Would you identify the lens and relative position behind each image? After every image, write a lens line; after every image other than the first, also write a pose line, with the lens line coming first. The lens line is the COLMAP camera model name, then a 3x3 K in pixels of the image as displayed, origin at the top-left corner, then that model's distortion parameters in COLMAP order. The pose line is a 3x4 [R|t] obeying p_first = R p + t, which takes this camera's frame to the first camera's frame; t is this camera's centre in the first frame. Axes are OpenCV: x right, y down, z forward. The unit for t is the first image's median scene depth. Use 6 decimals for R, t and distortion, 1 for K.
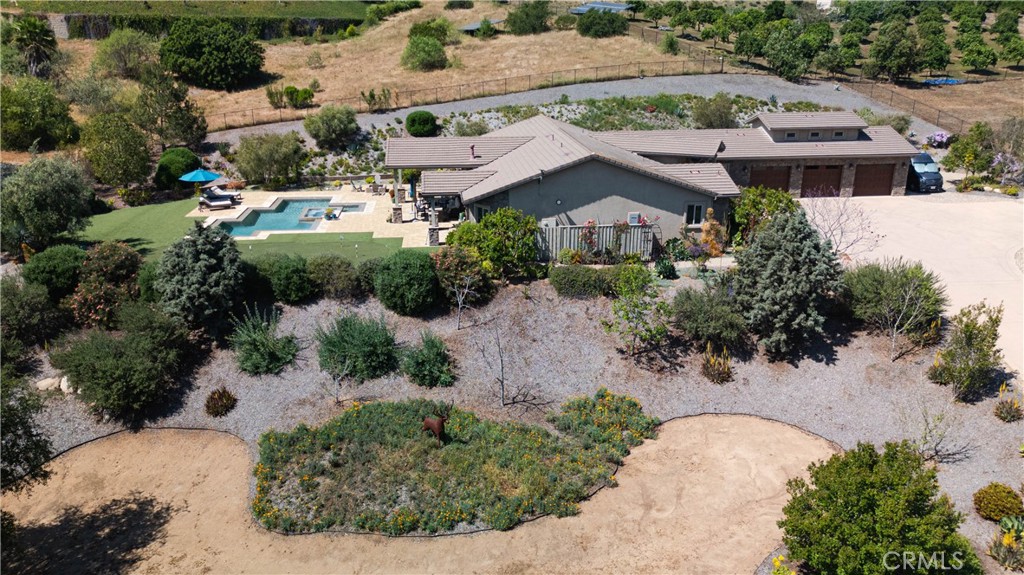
lens RADIAL K [[710.8, 0, 512.0], [0, 710.8, 287.5], [0, 0, 1]] dist [0.100100, -0.105458]
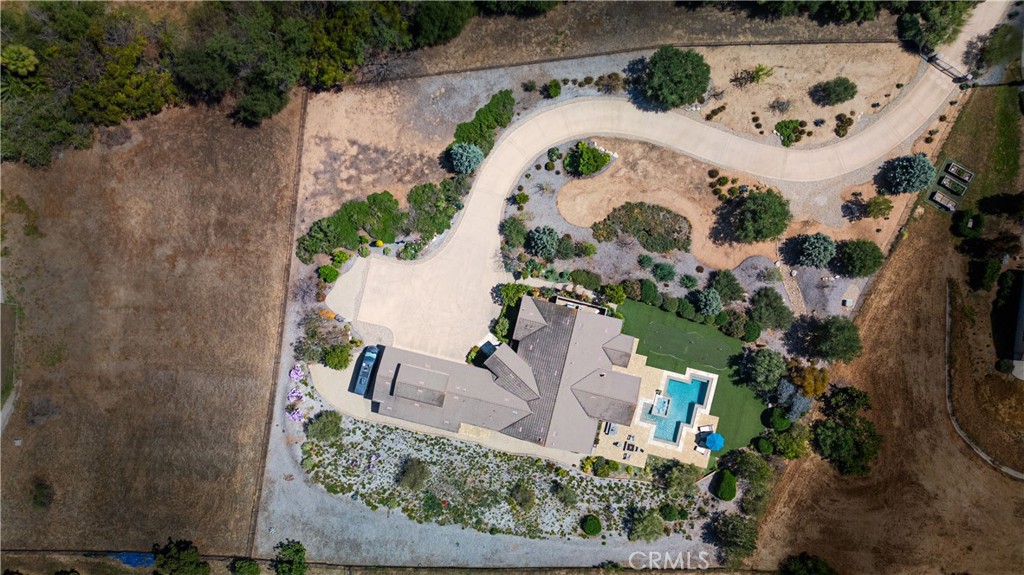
lens RADIAL K [[710.8, 0, 512.0], [0, 710.8, 287.5], [0, 0, 1]] dist [0.100100, -0.105458]
pose [[-0.938326, -0.345187, 0.019738, 0.184813], [0.135110, -0.313526, 0.939919, -1.579628], [-0.318260, 0.884617, 0.340828, 0.054341]]
